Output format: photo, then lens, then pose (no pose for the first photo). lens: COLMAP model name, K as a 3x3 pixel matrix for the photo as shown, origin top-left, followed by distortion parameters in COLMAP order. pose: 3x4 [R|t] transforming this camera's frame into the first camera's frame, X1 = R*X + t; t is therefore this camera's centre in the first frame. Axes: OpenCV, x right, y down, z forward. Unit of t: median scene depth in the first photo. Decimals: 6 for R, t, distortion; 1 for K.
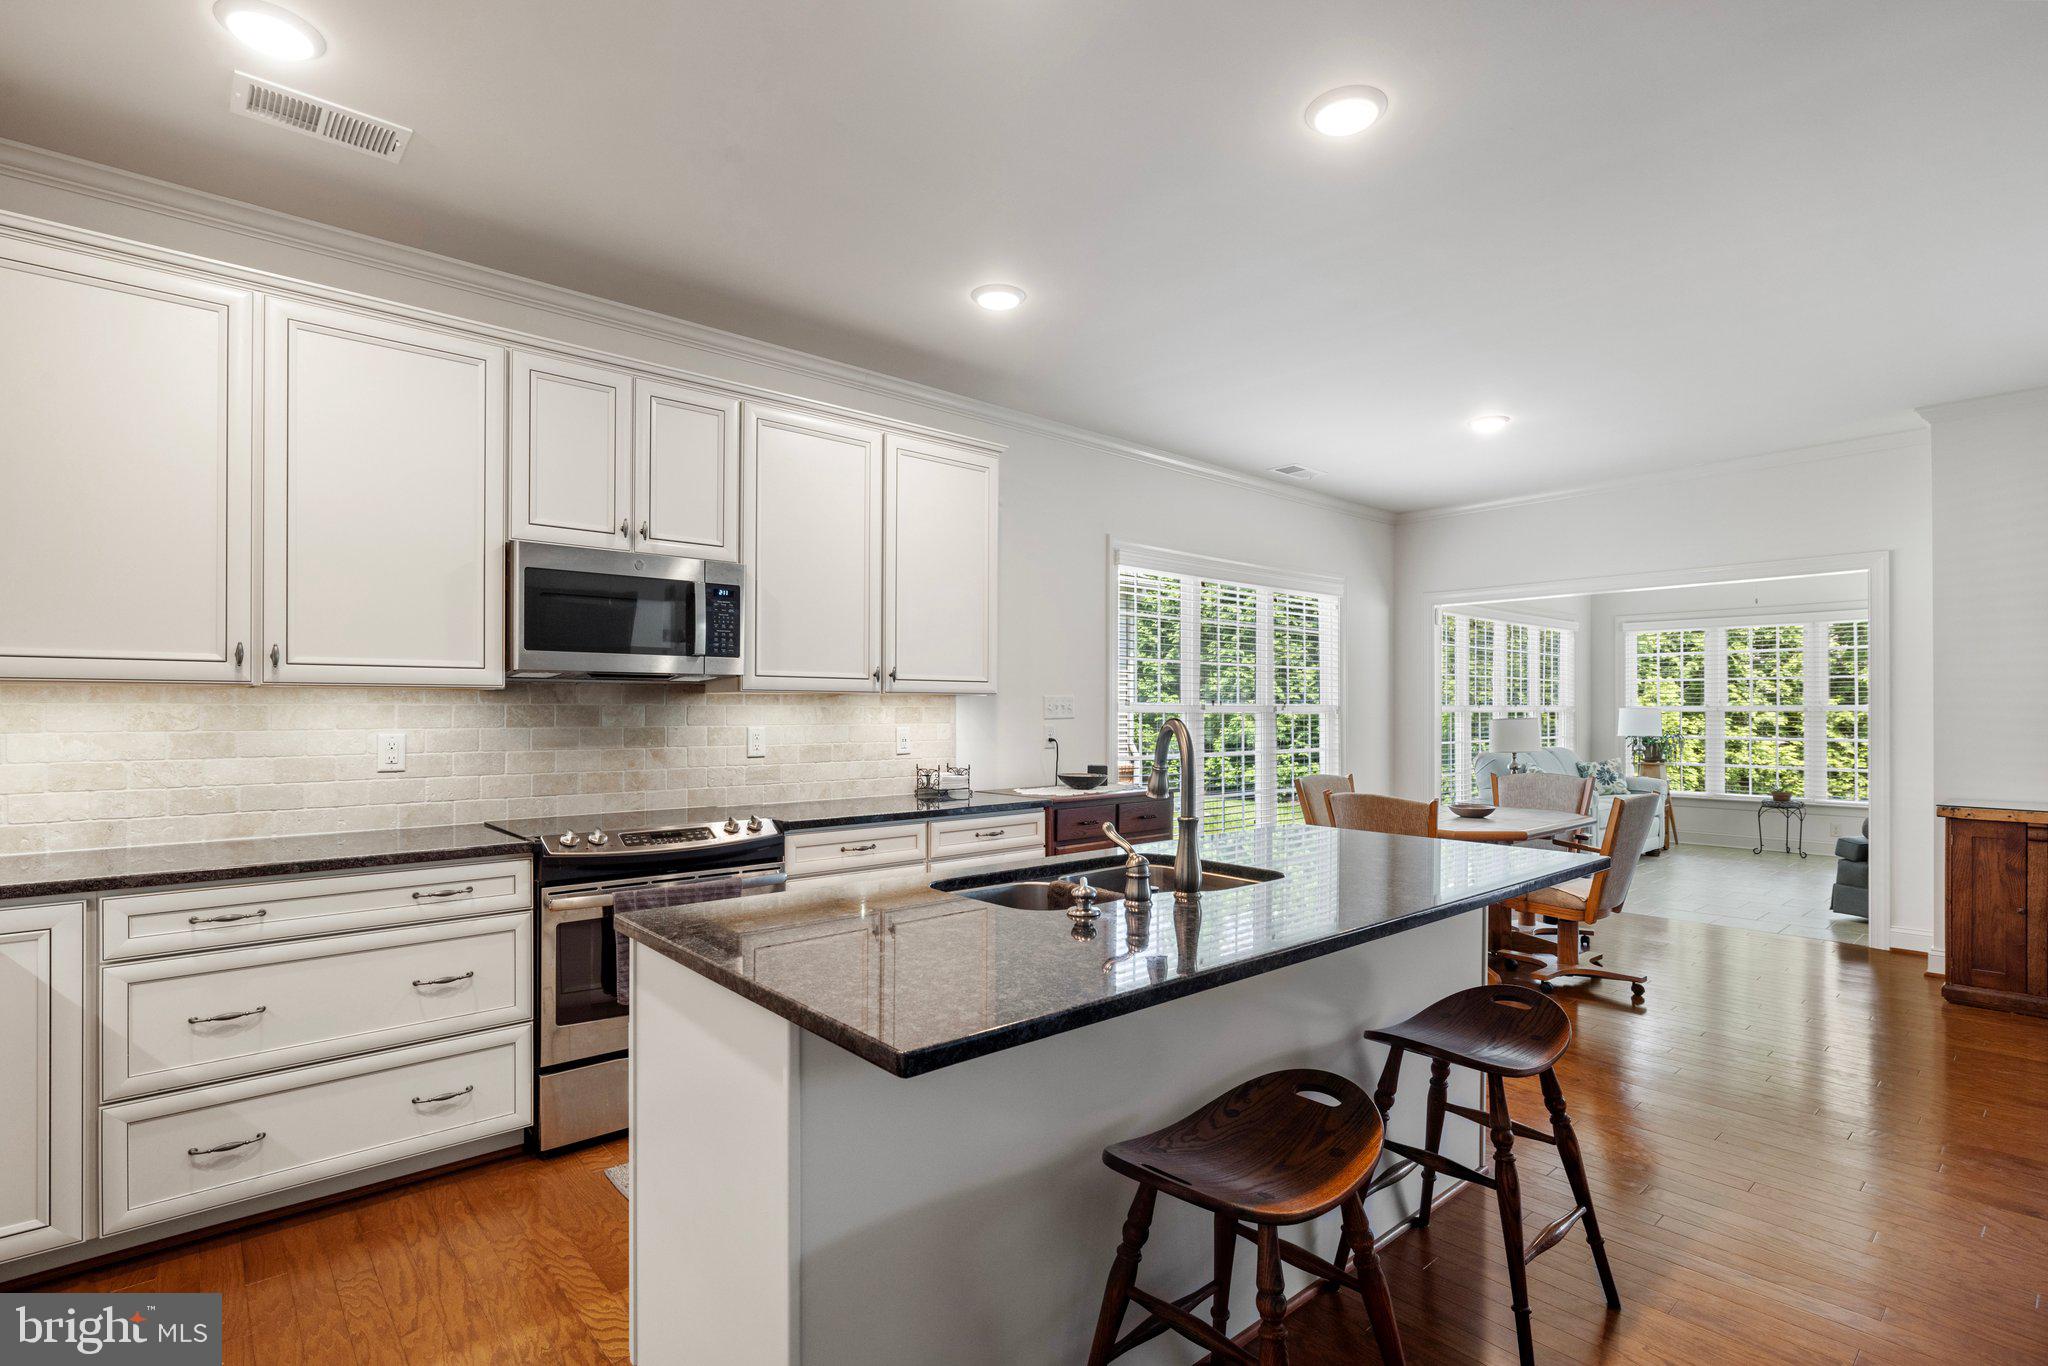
lens RADIAL K [[952.1, 0, 1037.9], [0, 952.1, 714.5], [0, 0, 1]] dist [-0.022532, 0.005747]
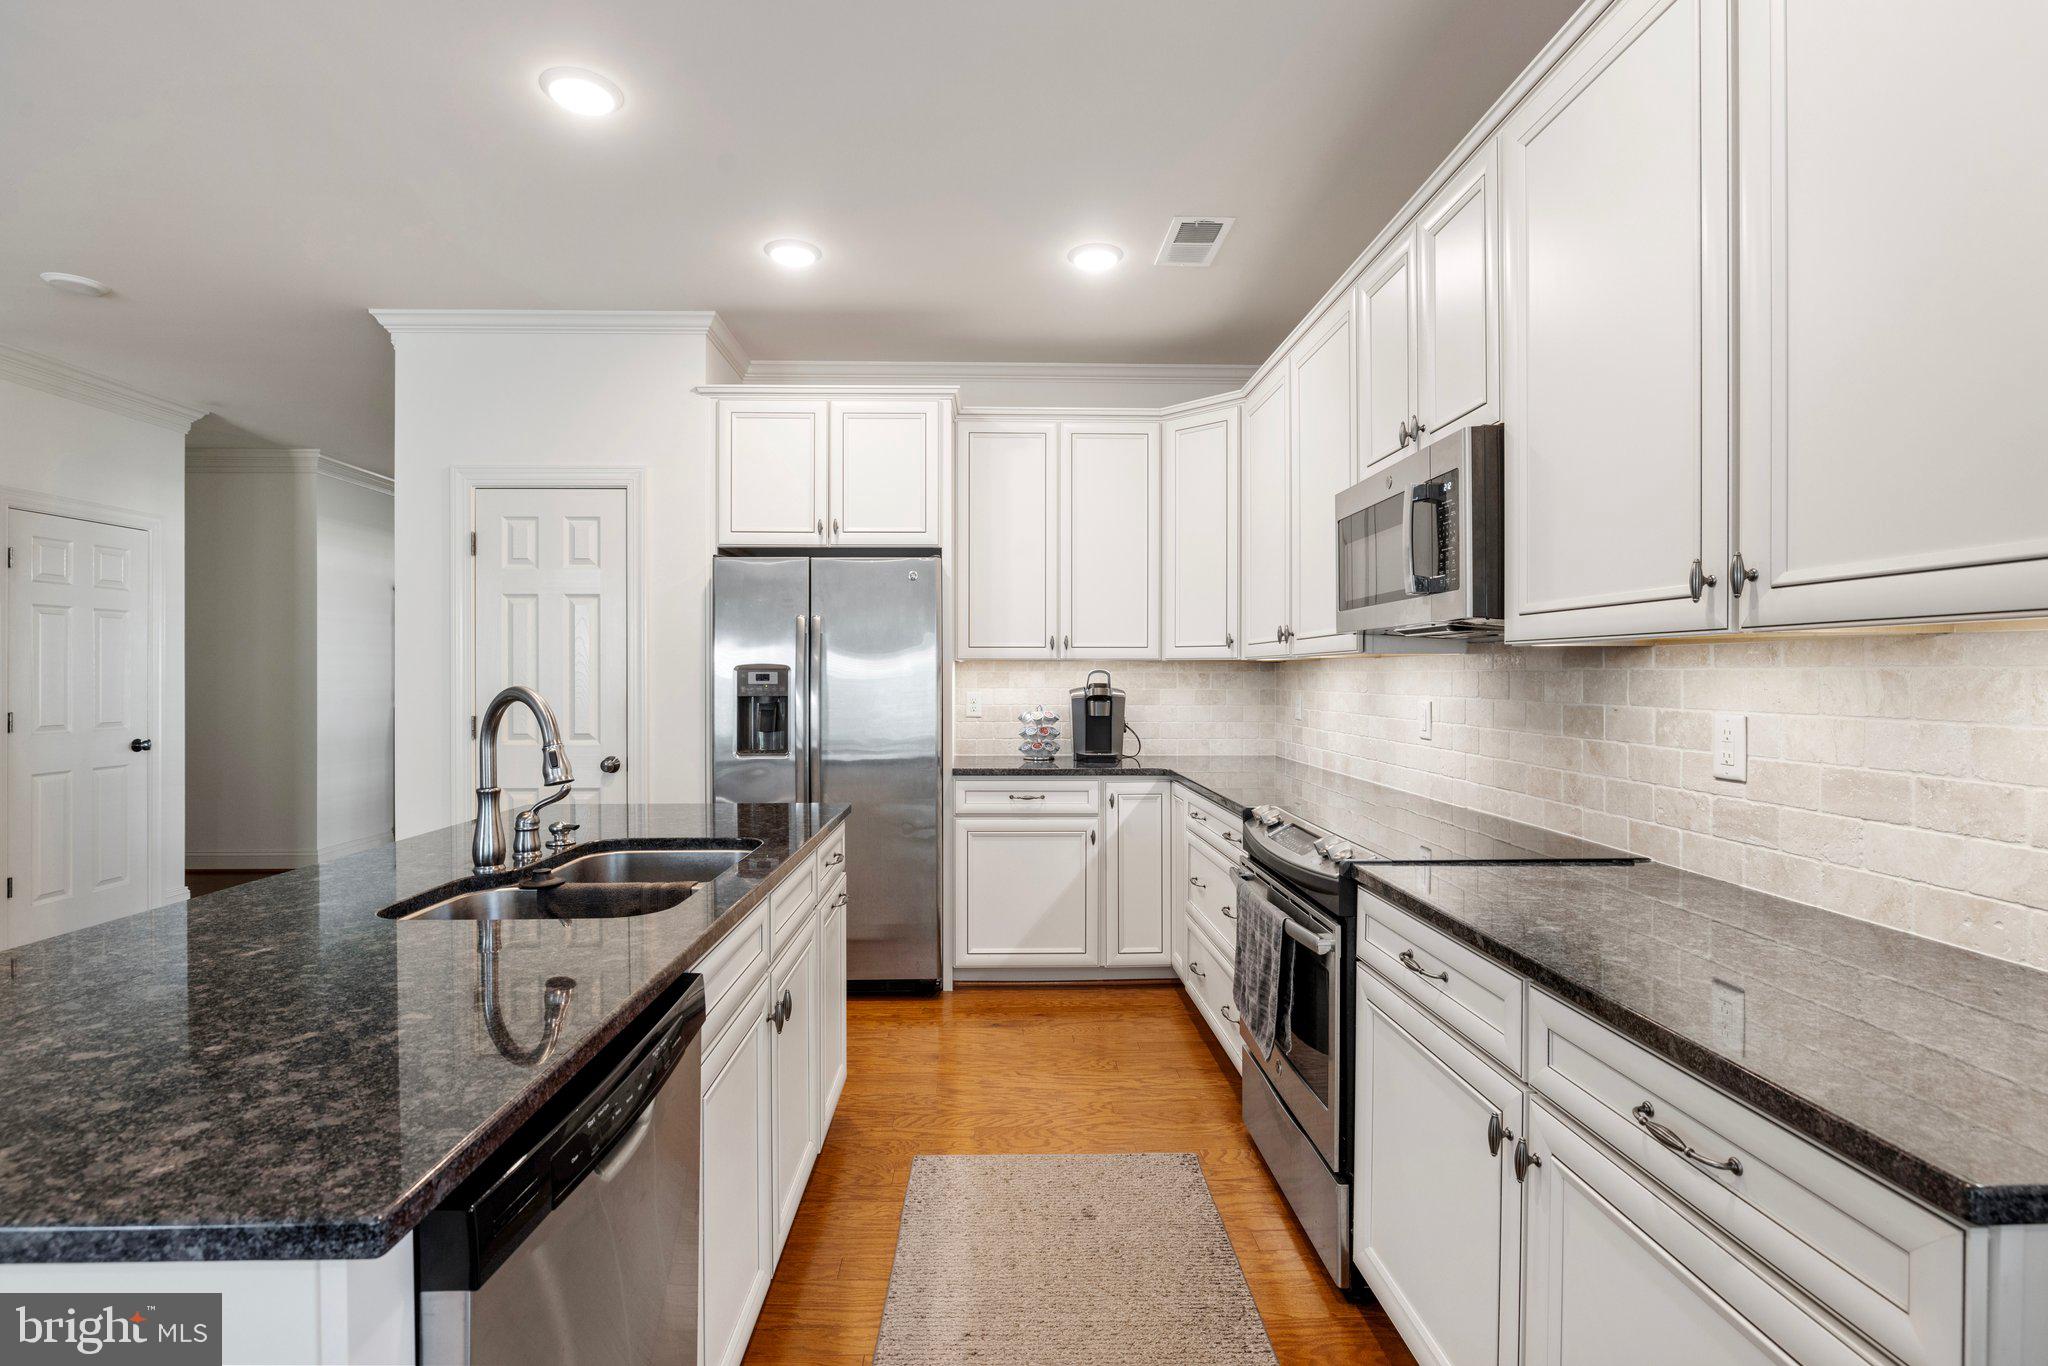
lens RADIAL K [[952.1, 0, 1016.1], [0, 952.1, 677.4], [0, 0, 1]] dist [-0.022532, 0.005747]
pose [[-0.635529, -0.000702, -0.772077, 0.303810], [-0.007258, 0.999961, 0.005065, -0.005293], [0.772043, 0.008823, -0.635509, 1.128814]]
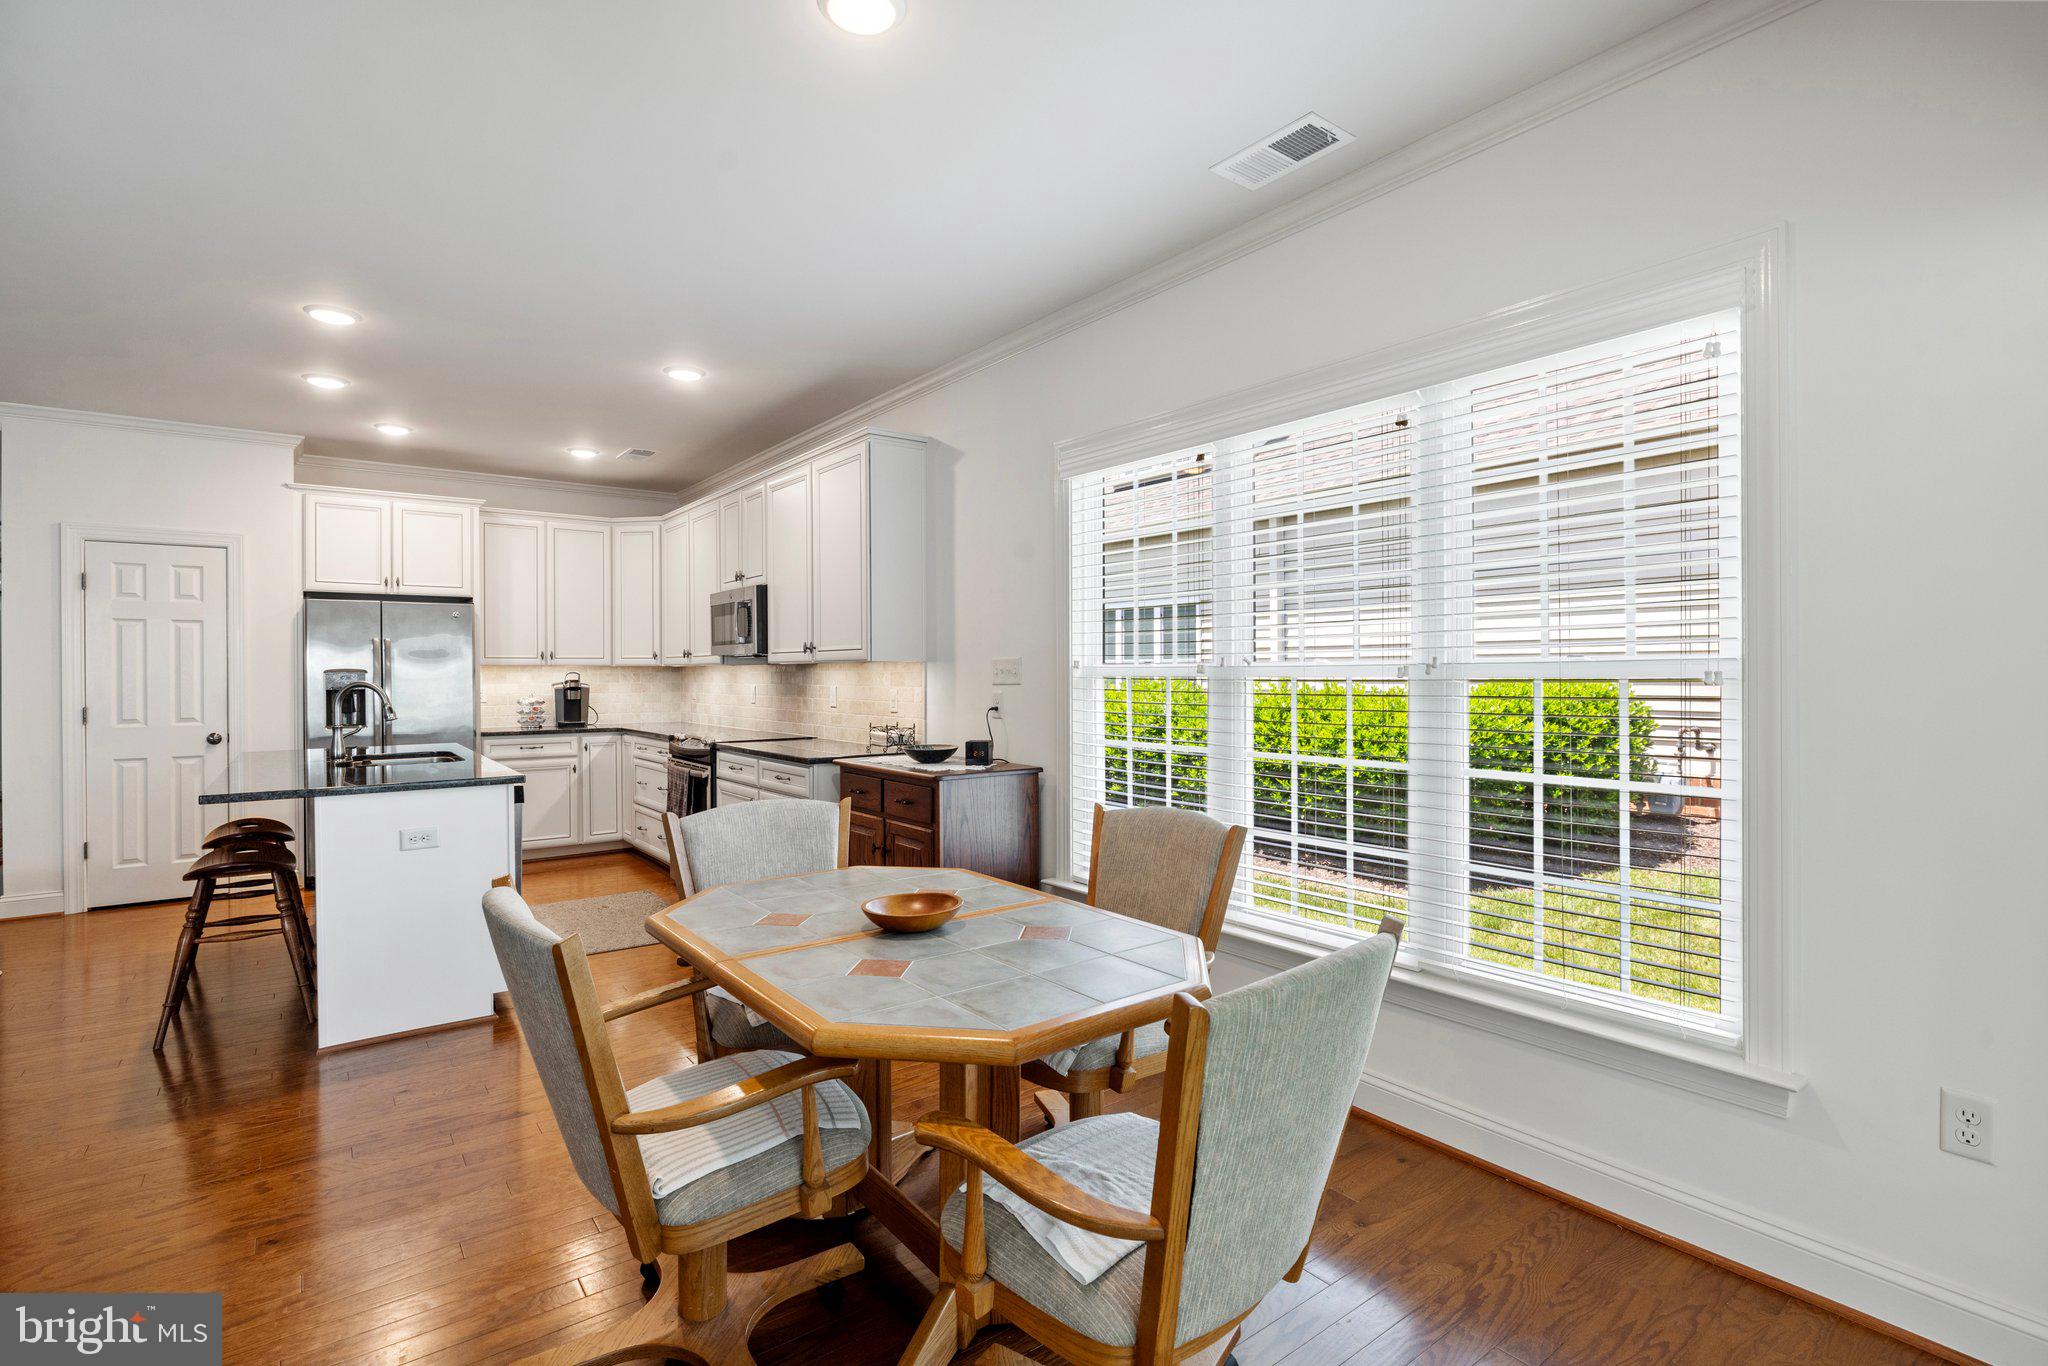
lens RADIAL K [[952.1, 0, 1031.3], [0, 952.1, 677.0], [0, 0, 1]] dist [-0.022532, 0.005747]
pose [[-0.058819, 0.002156, -0.998266, 1.255195], [-0.001732, 0.999996, 0.002262, -0.004594], [0.998267, 0.001862, -0.058815, 1.531600]]
